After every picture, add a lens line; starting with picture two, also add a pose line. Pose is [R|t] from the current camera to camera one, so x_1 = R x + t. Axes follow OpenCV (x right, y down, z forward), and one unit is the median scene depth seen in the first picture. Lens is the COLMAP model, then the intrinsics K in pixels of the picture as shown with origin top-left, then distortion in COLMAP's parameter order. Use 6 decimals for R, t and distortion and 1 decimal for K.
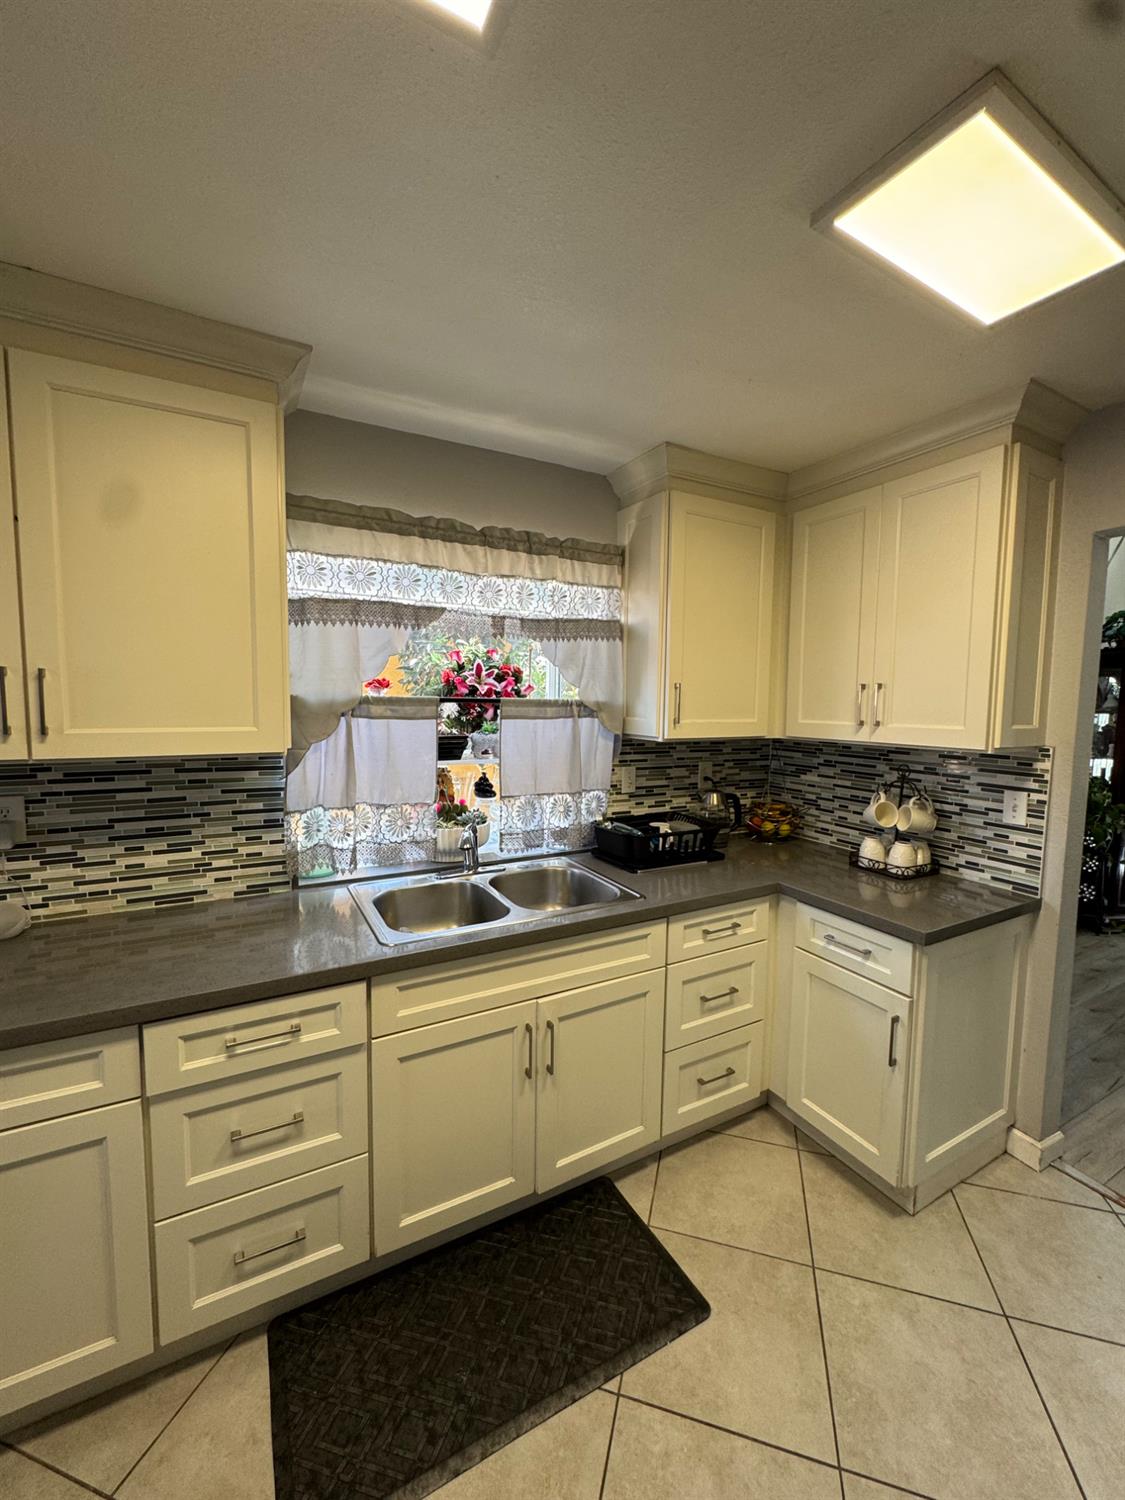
lens RADIAL K [[601.9, 0, 563.5], [0, 601.9, 747.9], [0, 0, 1]] dist [-0.001830, -0.000106]
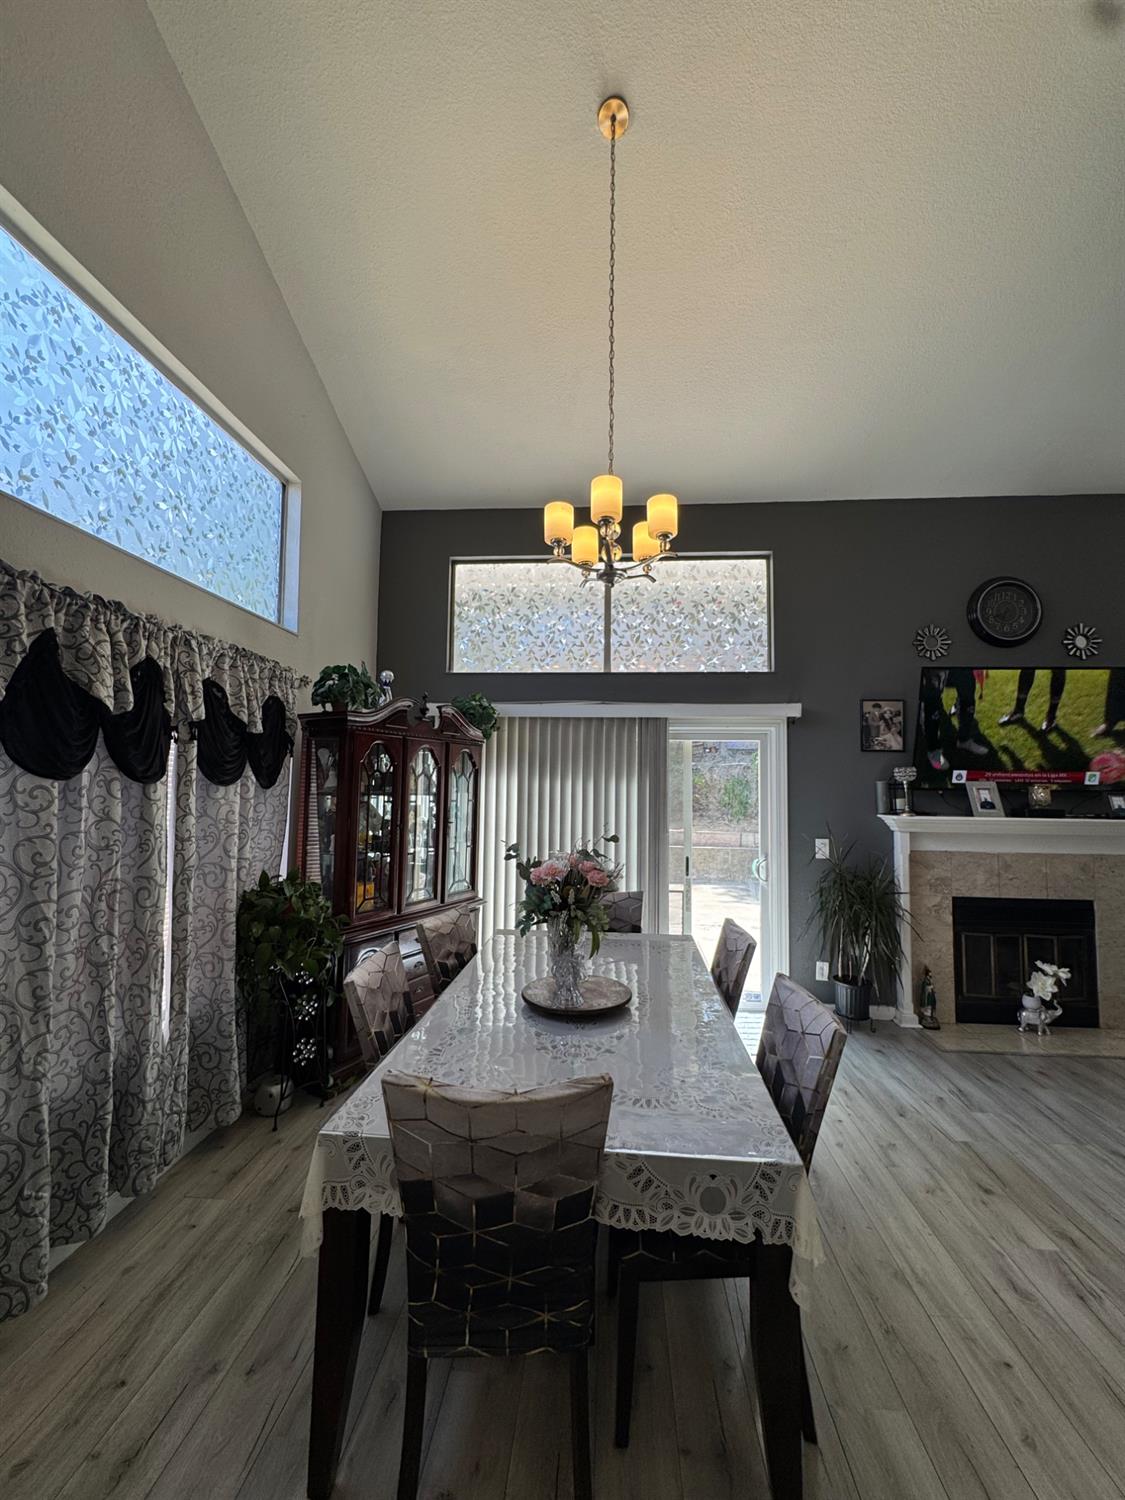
lens RADIAL K [[601.9, 0, 565.6], [0, 601.9, 749.4], [0, 0, 1]] dist [-0.001830, -0.000106]
pose [[0.544448, 0.041689, 0.837758, 0.845414], [0.063833, 0.993809, -0.090938, -0.052656], [-0.836362, 0.102988, 0.538416, 0.643653]]
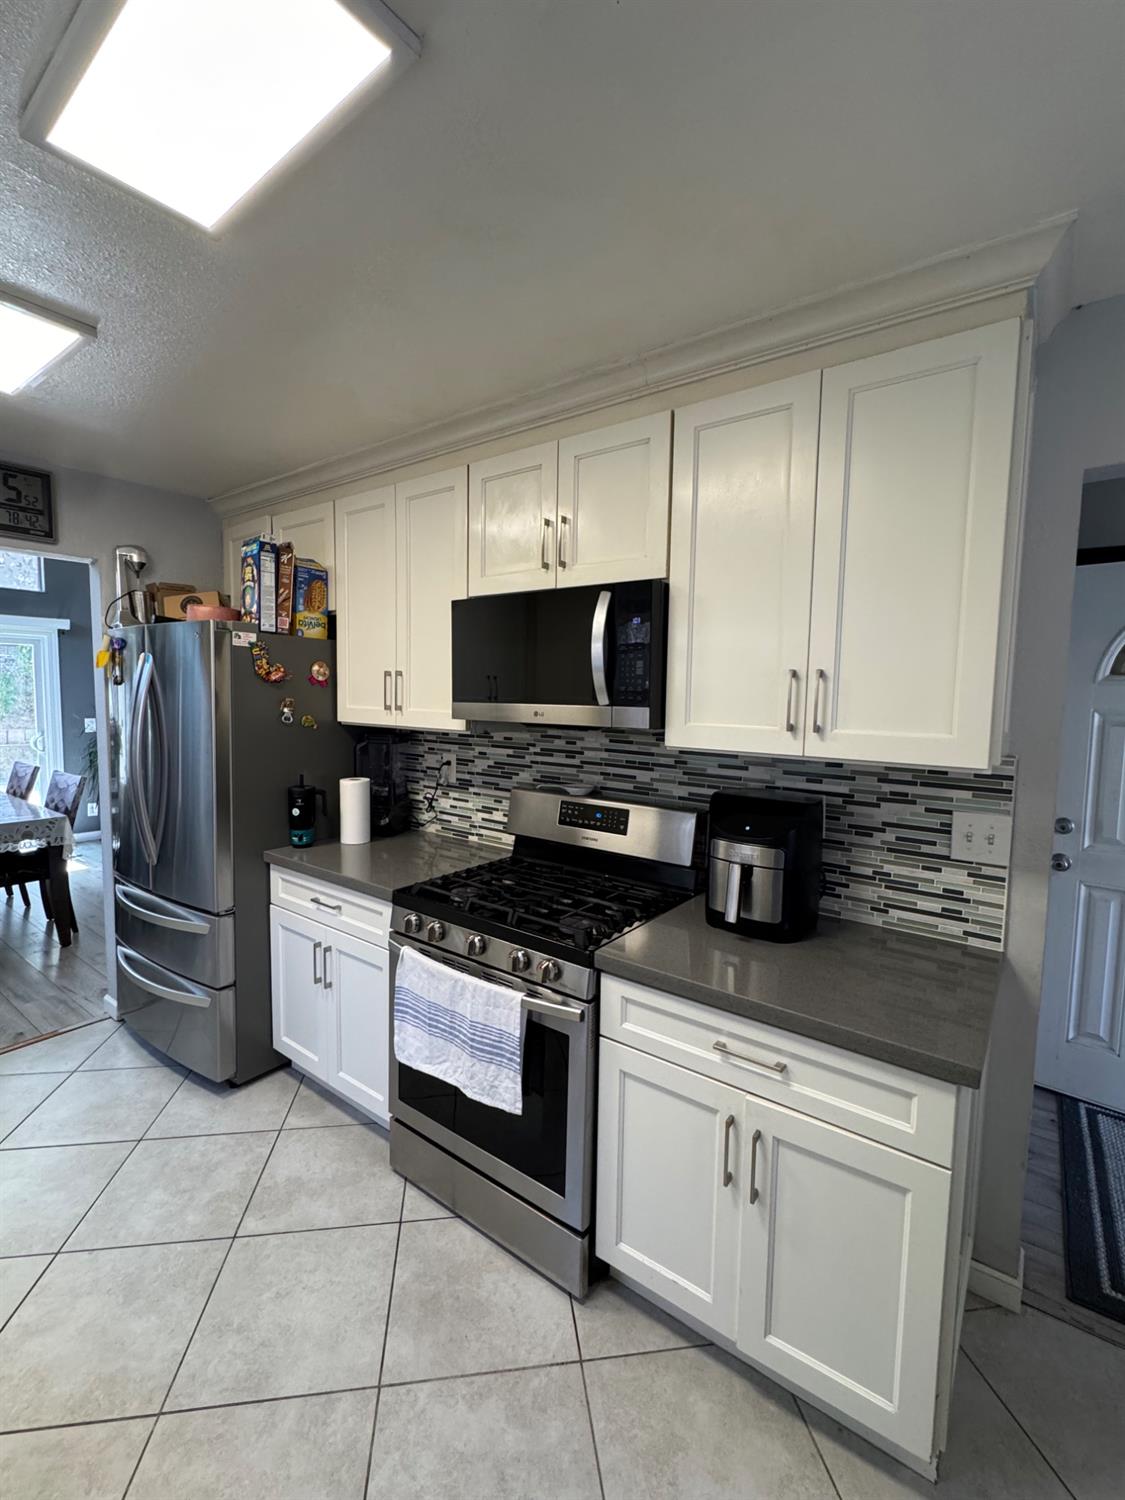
lens RADIAL K [[650.7, 0, 559.3], [0, 650.7, 743.4], [0, 0, 1]] dist [-0.003226, 0.000946]
pose [[-0.412465, -0.090490, 0.906468, -0.728410], [0.051153, 0.991184, 0.122222, -0.026616], [-0.909536, 0.096781, -0.404200, 0.267736]]
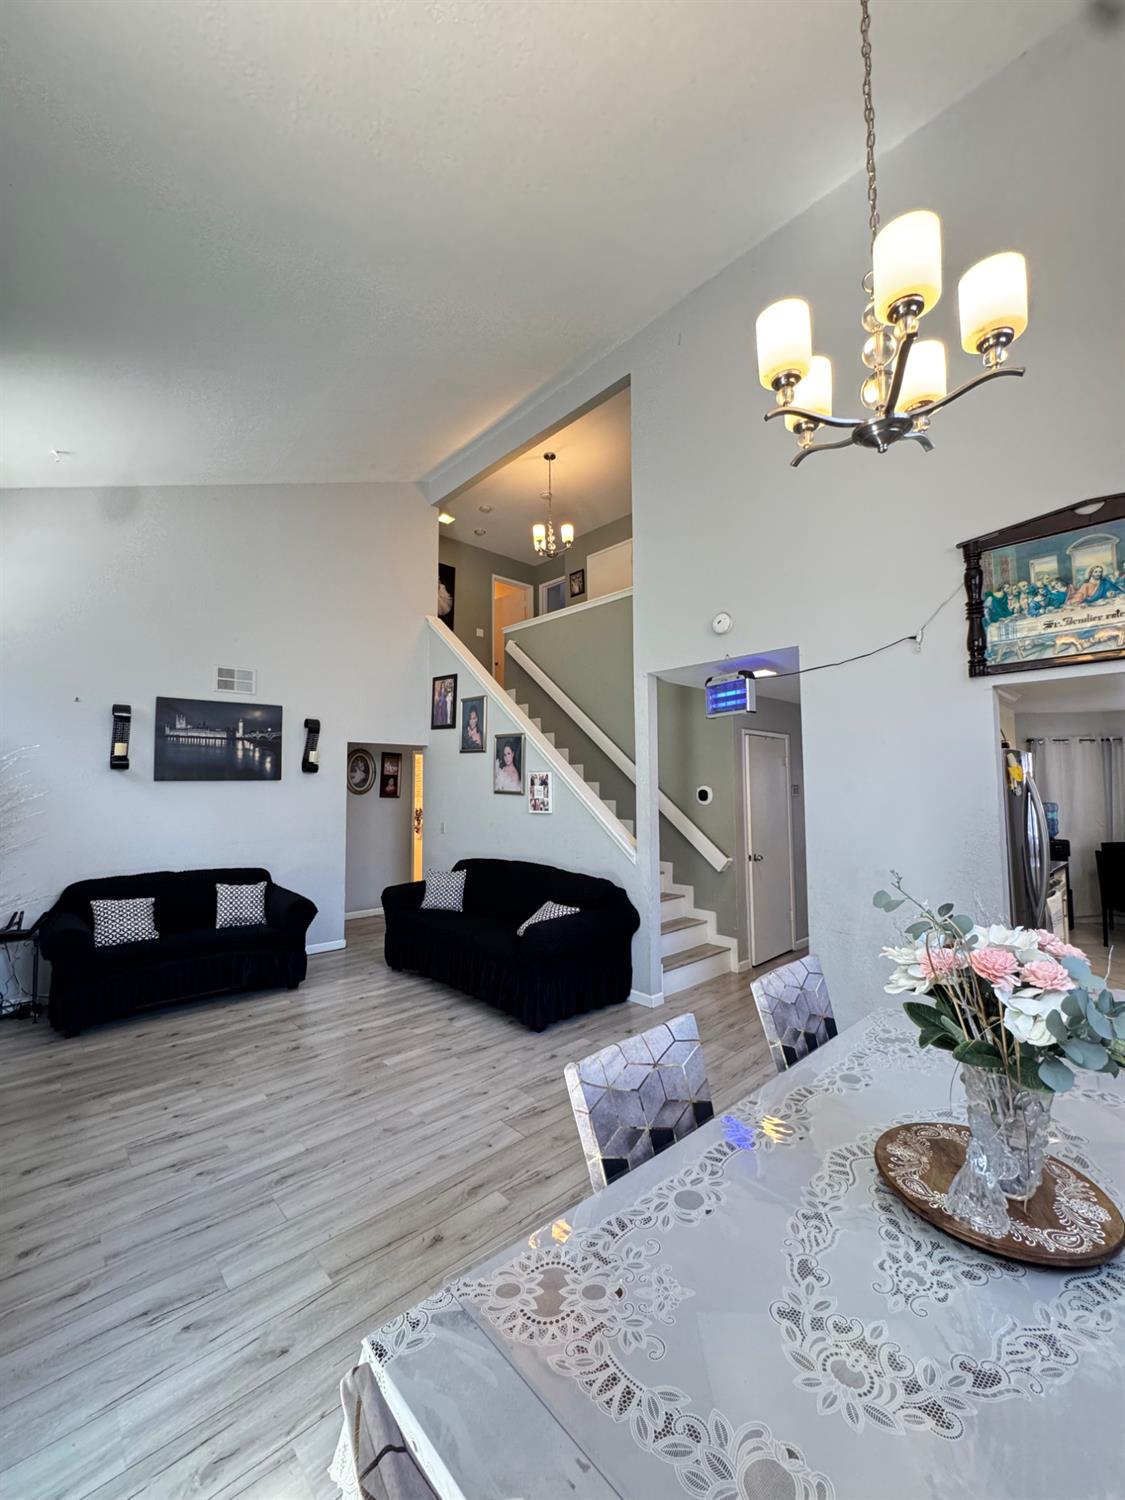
lens RADIAL K [[601.9, 0, 571.0], [0, 601.9, 748.4], [0, 0, 1]] dist [-0.001830, -0.000106]
pose [[-0.968052, -0.024552, -0.249544, 2.351572], [-0.028658, 0.999507, 0.012833, -0.132308], [0.249106, 0.019574, -0.968278, 1.727218]]
